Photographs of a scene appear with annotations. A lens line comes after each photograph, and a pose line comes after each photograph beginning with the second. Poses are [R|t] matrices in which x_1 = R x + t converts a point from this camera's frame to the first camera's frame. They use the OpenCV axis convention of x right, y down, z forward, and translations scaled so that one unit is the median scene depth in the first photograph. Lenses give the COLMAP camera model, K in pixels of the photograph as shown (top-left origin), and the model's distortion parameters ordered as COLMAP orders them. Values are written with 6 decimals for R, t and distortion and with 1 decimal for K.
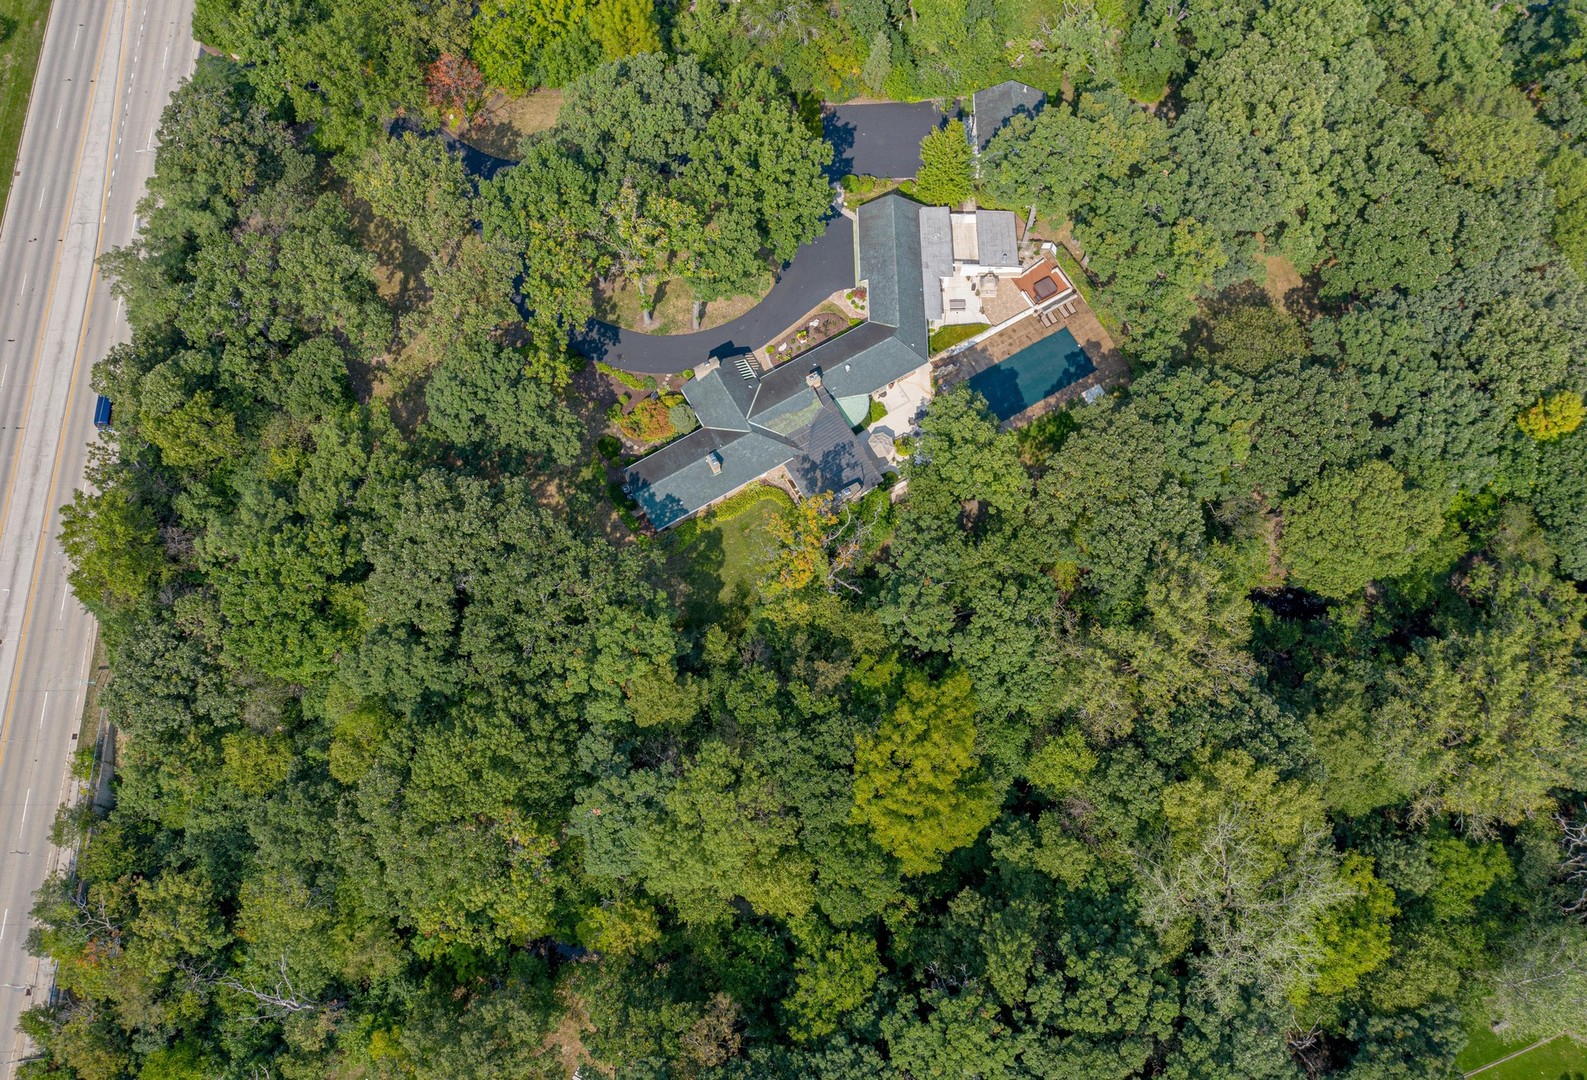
lens RADIAL K [[1275.0, 0, 767.6], [0, 1275.0, 541.0], [0, 0, 1]] dist [-0.012298, 0.005001]
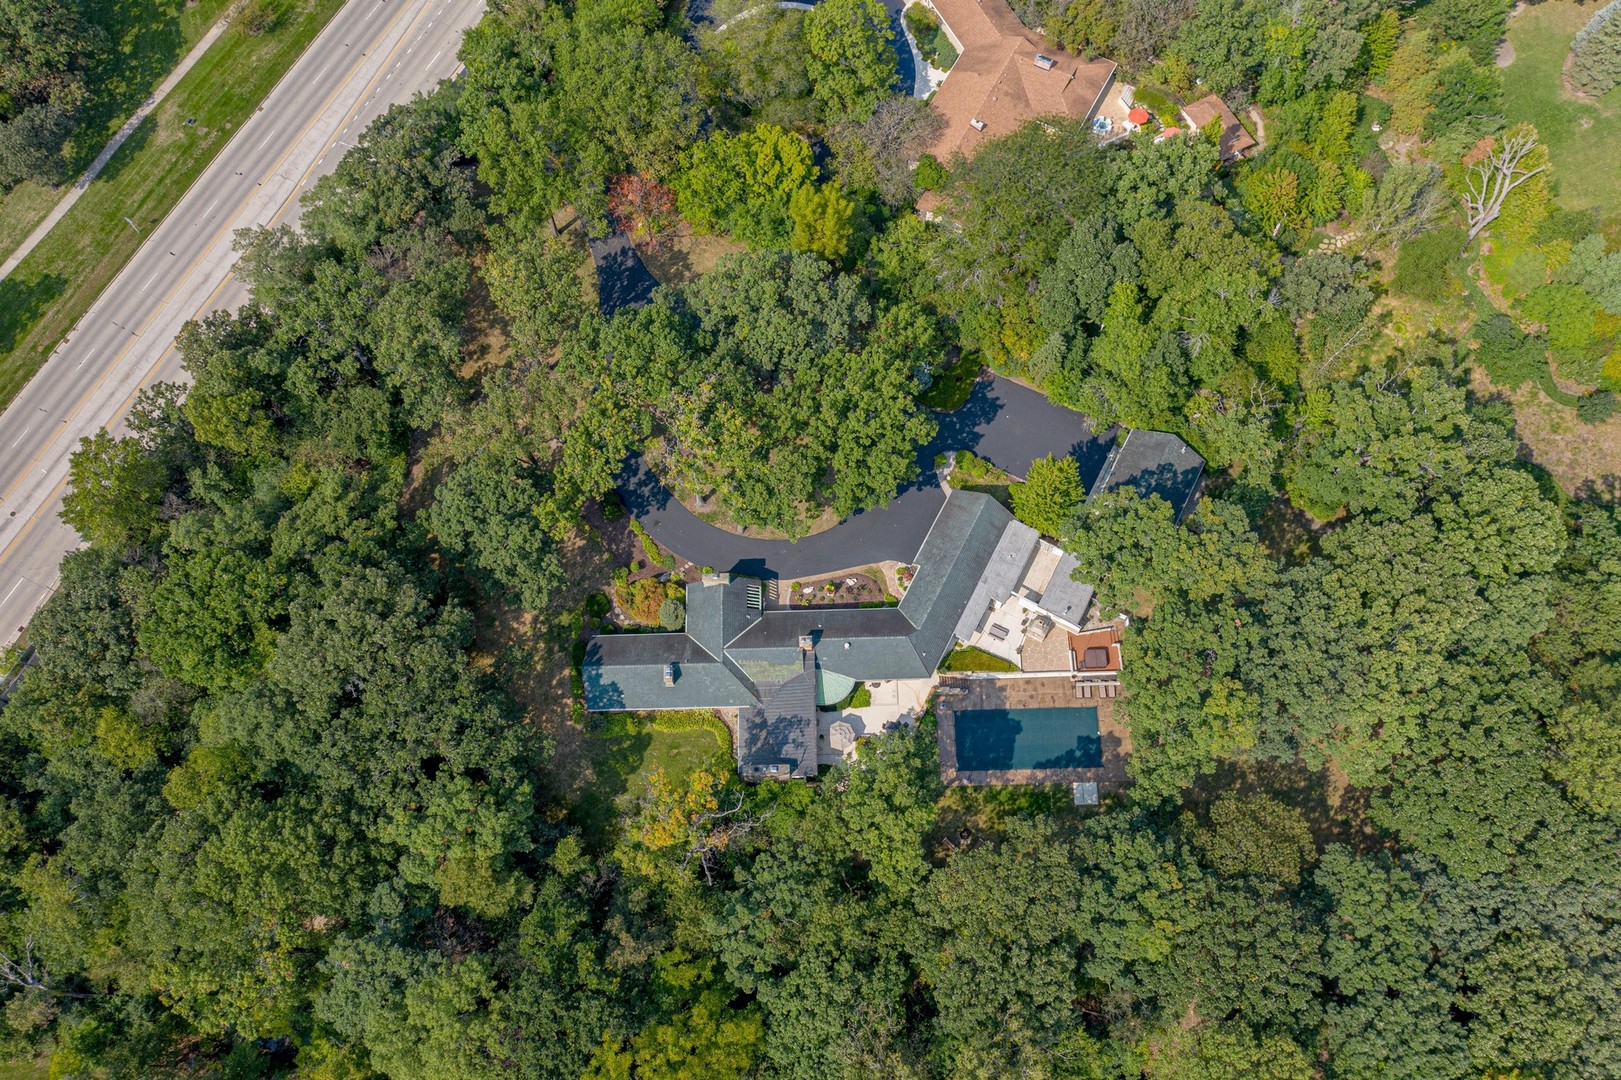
lens RADIAL K [[1281.8, 0, 800.5], [0, 1281.8, 536.4], [0, 0, 1]] dist [-0.014348, 0.005679]
pose [[0.879889, 0.441916, -0.174660, 0.173117], [-0.447592, 0.894205, 0.007626, -0.213325], [0.159552, 0.071466, 0.984599, 0.060666]]
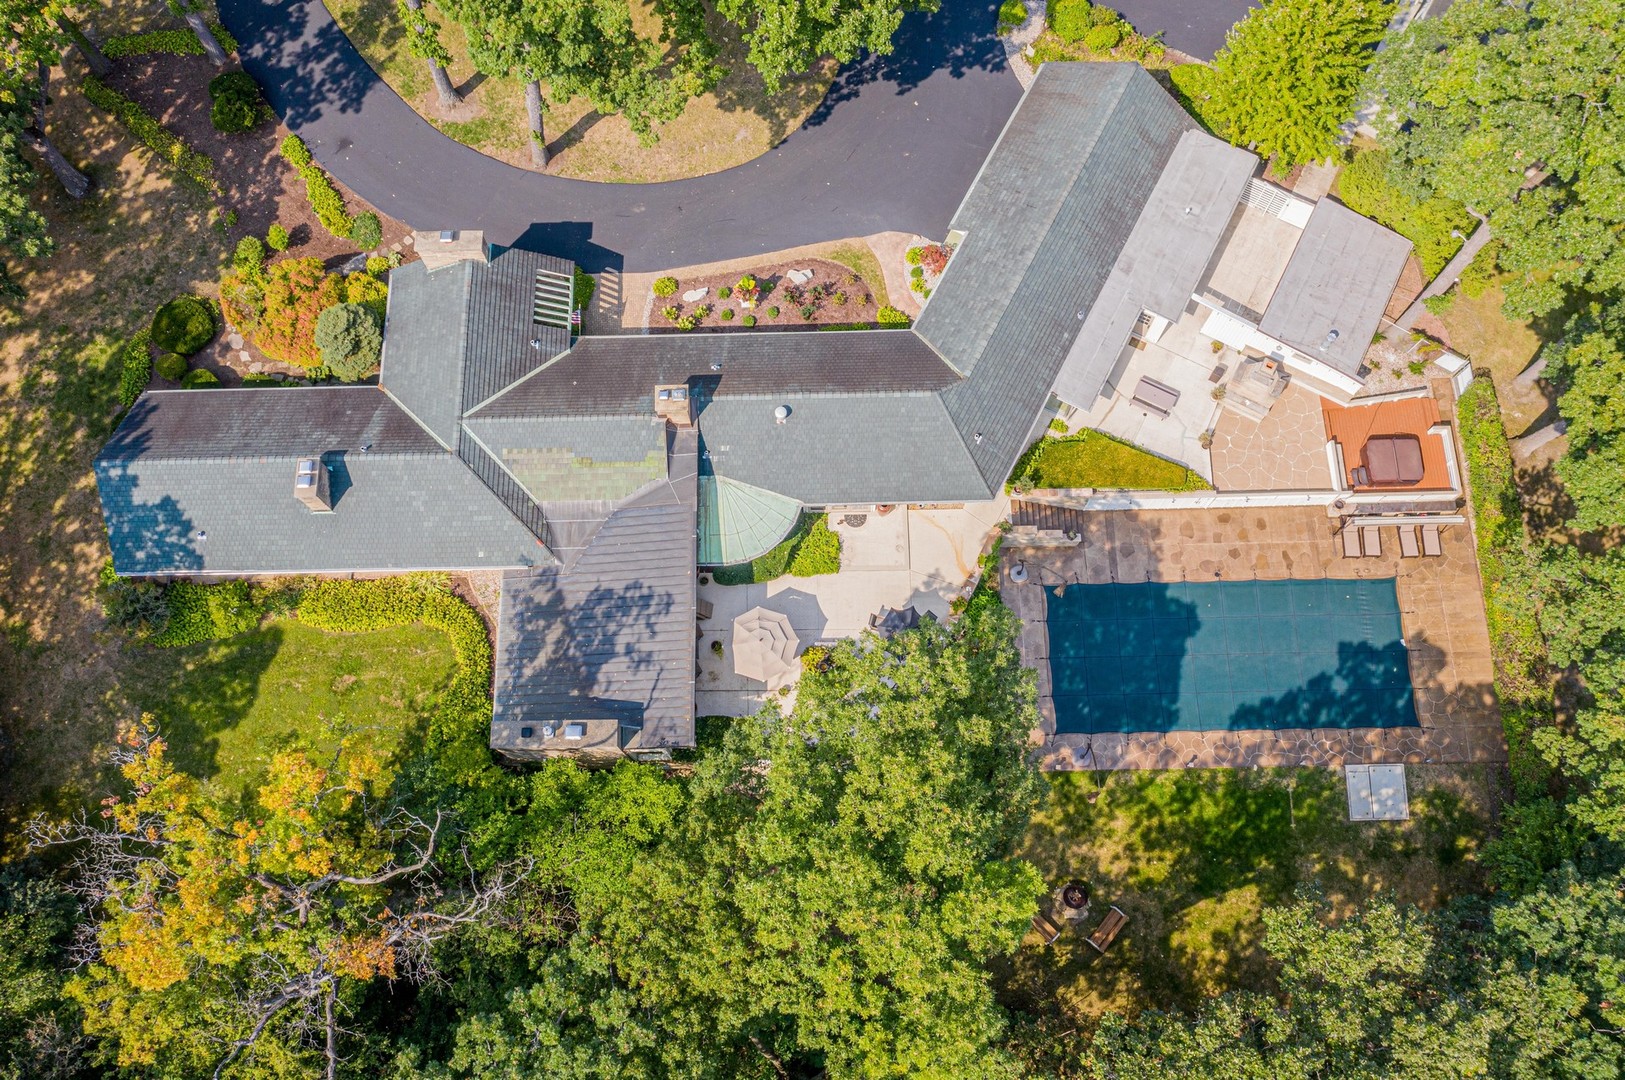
lens RADIAL K [[1284.9, 0, 802.5], [0, 1284.9, 536.4], [0, 0, 1]] dist [-0.014348, 0.005679]
pose [[0.877515, 0.460490, -0.133852, 0.142621], [-0.455886, 0.887656, 0.065072, -0.140370], [0.148779, 0.003919, 0.988863, 0.679364]]
